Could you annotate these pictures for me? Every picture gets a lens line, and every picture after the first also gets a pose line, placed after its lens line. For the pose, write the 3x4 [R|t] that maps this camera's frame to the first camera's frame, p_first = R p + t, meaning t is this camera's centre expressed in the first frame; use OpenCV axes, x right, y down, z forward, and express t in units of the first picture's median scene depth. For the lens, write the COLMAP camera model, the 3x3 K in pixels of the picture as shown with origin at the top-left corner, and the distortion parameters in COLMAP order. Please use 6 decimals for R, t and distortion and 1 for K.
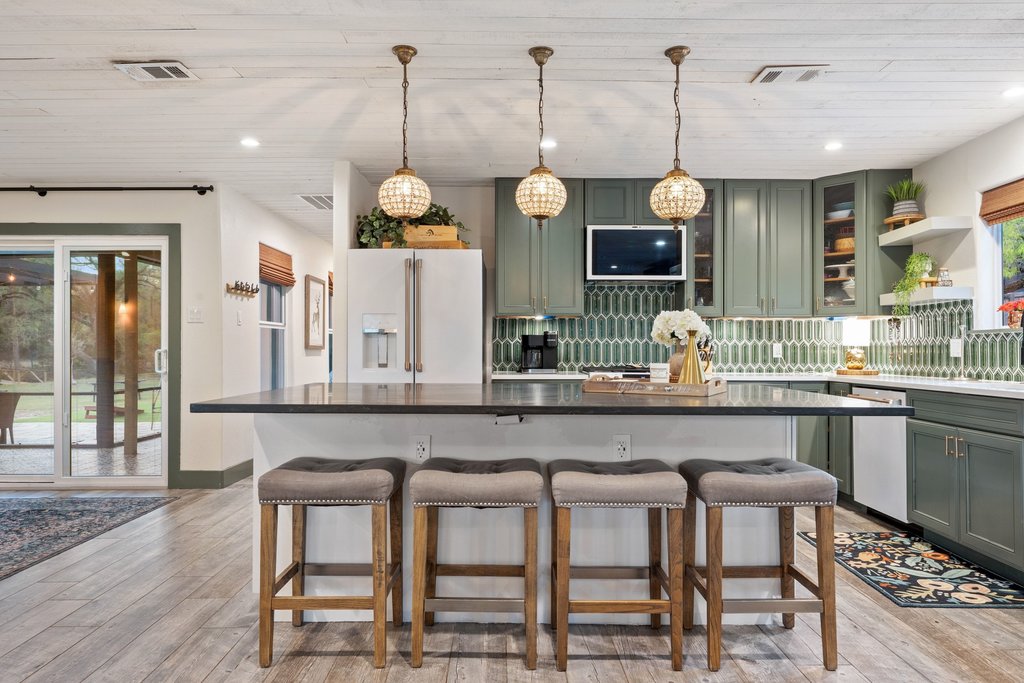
lens RADIAL K [[485.4, 0, 516.3], [0, 485.4, 343.2], [0, 0, 1]] dist [-0.001553, -0.000137]
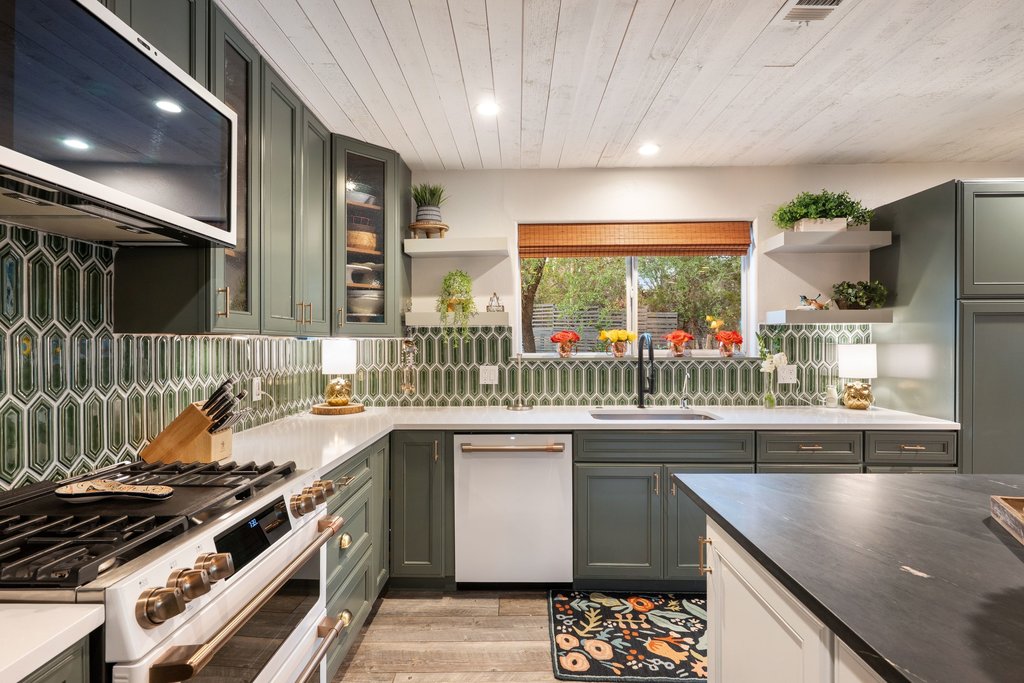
lens RADIAL K [[485.4, 0, 516.3], [0, 485.4, 343.2], [0, 0, 1]] dist [-0.001553, -0.000137]
pose [[0.028373, -0.000633, 0.999597, -0.080064], [0.004589, 0.999989, 0.000503, -0.064538], [-0.999587, 0.004573, 0.028376, 1.078268]]
